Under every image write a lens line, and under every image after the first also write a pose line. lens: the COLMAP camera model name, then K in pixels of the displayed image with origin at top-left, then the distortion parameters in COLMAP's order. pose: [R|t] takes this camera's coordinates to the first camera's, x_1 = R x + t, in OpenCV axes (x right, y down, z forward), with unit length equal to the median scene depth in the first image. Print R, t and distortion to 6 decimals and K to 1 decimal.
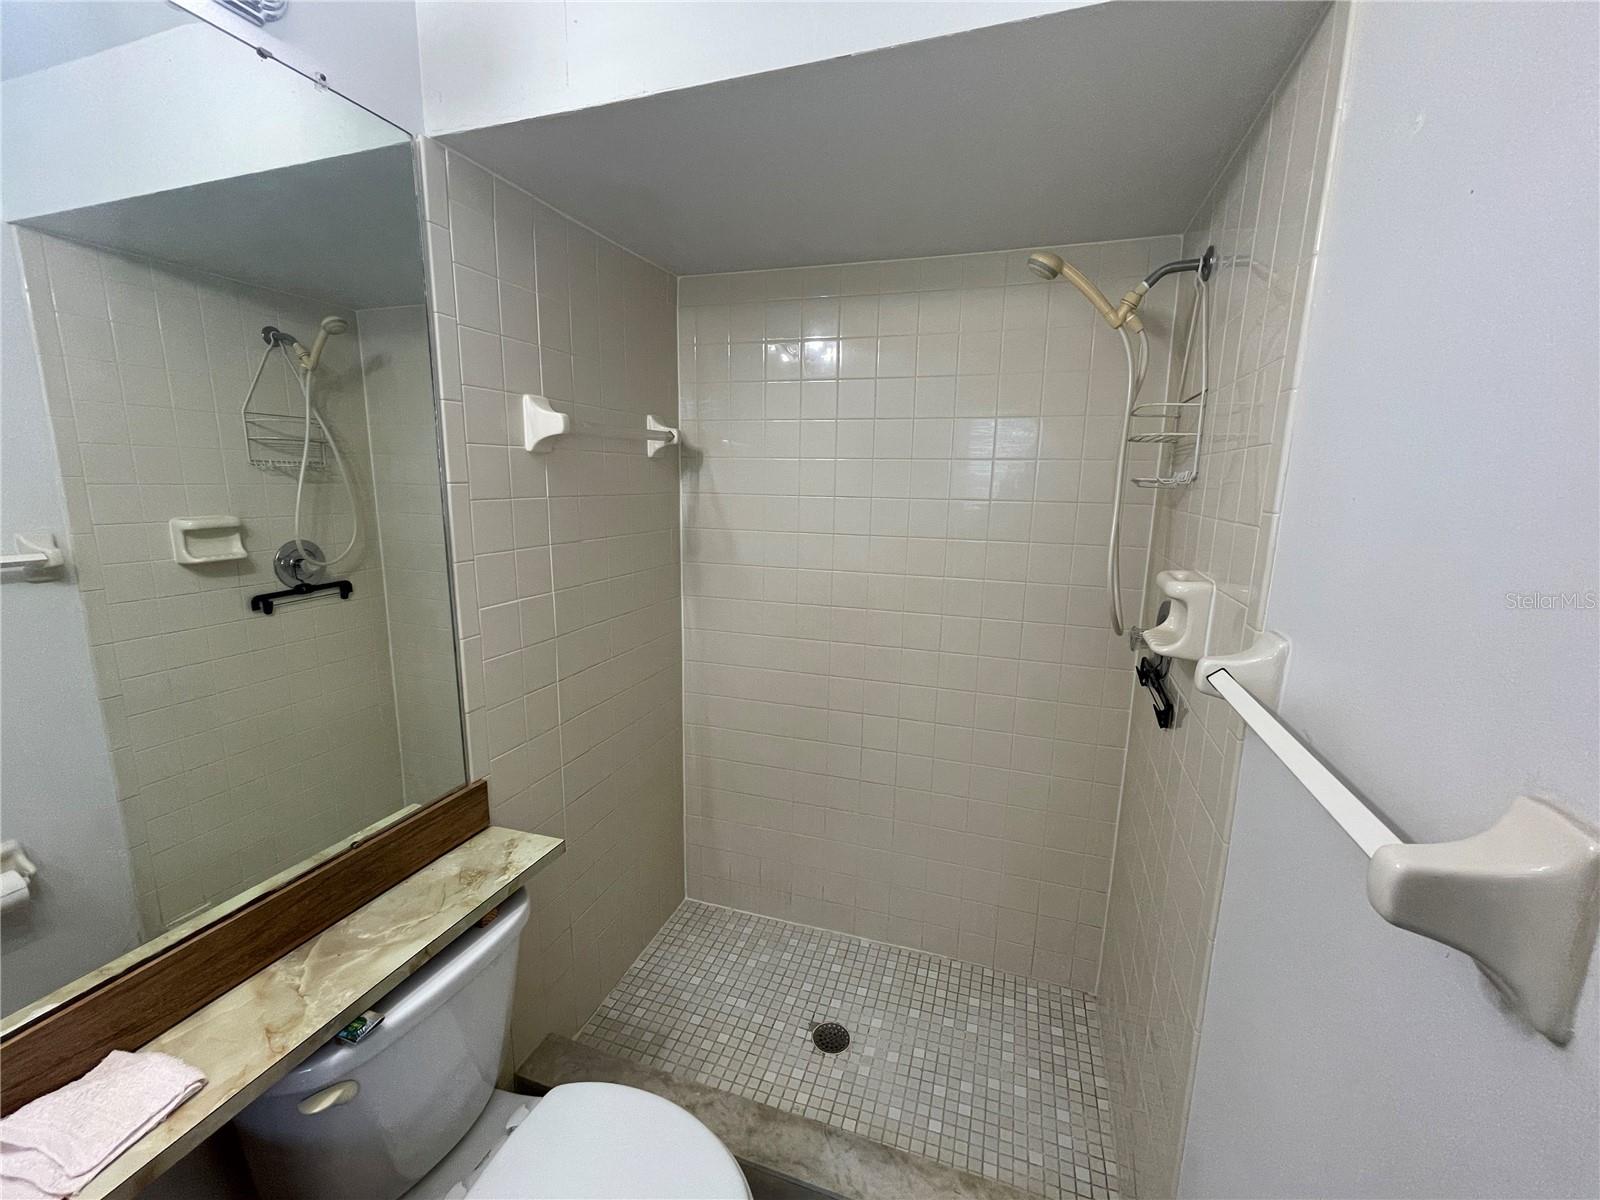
lens RADIAL K [[651.0, 0, 799.2], [0, 651.0, 600.7], [0, 0, 1]] dist [-0.006201, 0.001835]
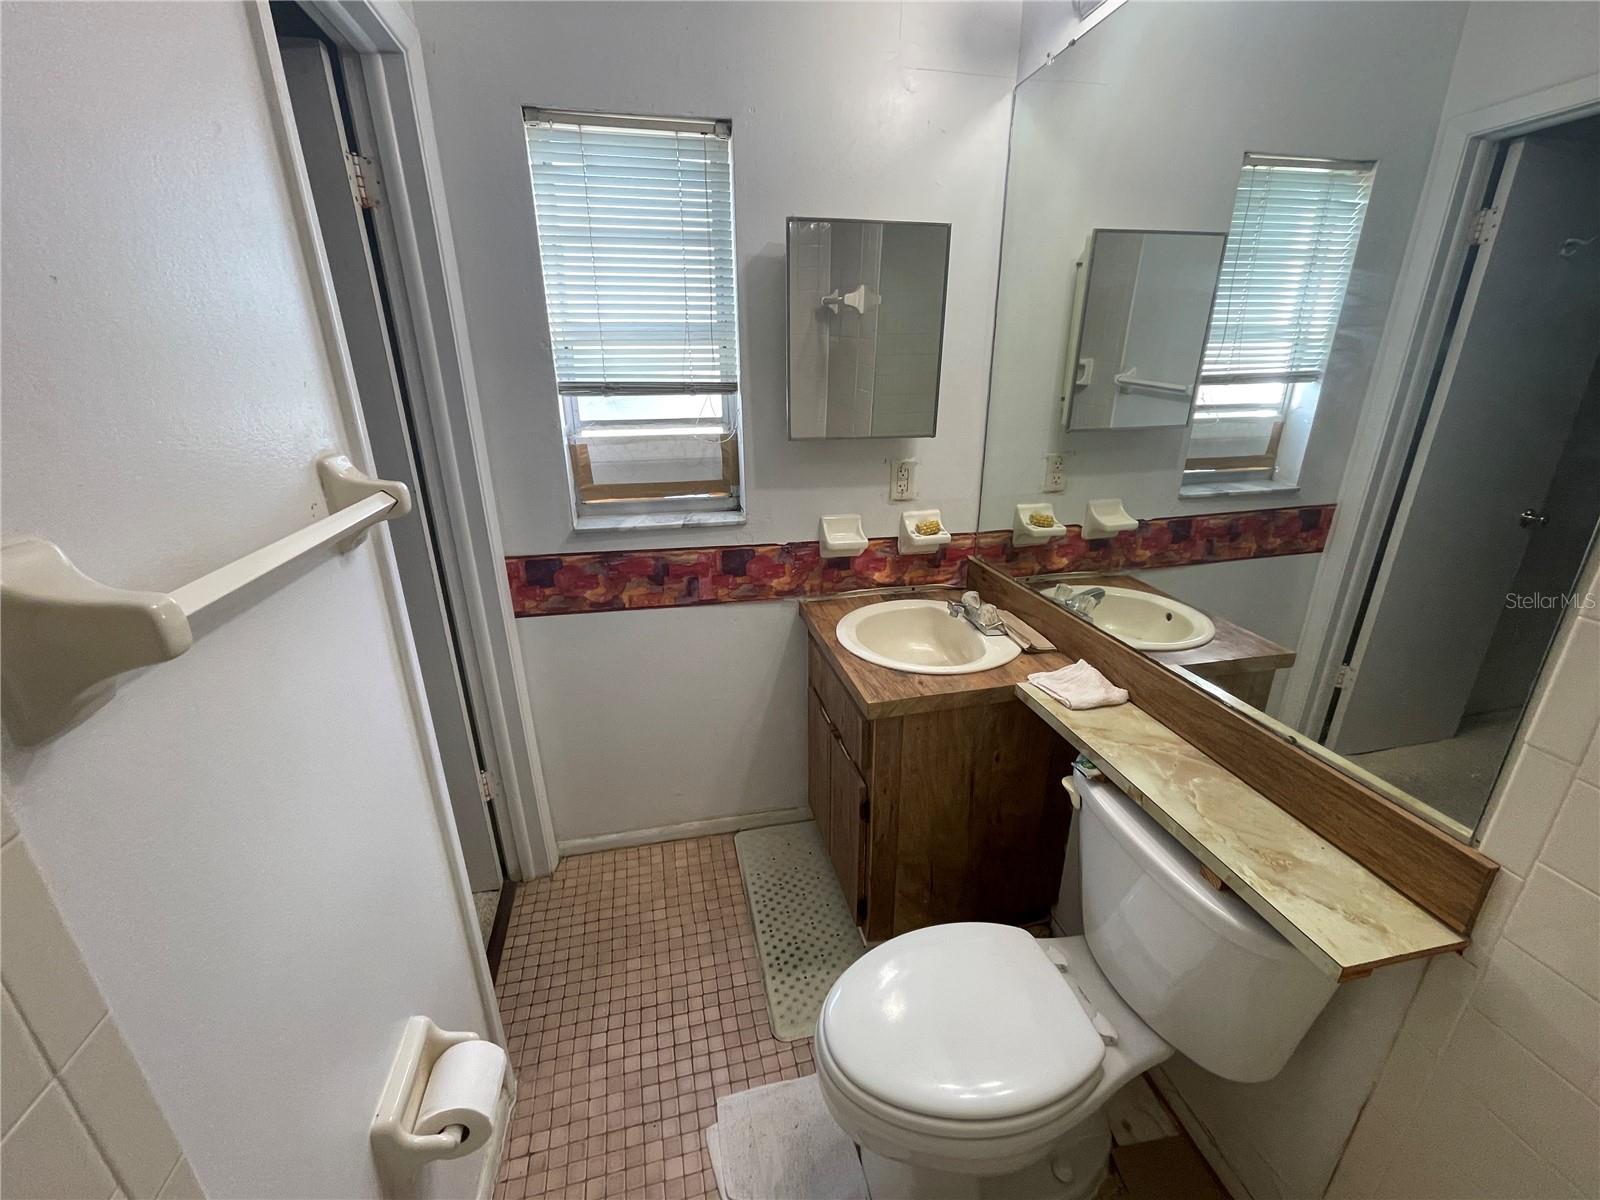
lens RADIAL K [[651.0, 0, 796.8], [0, 651.0, 601.0], [0, 0, 1]] dist [-0.006201, 0.001835]
pose [[-0.859018, 0.169586, -0.483040, 0.327626], [-0.097150, 0.872395, 0.479049, -0.167547], [0.502642, 0.458440, -0.732928, 1.244747]]
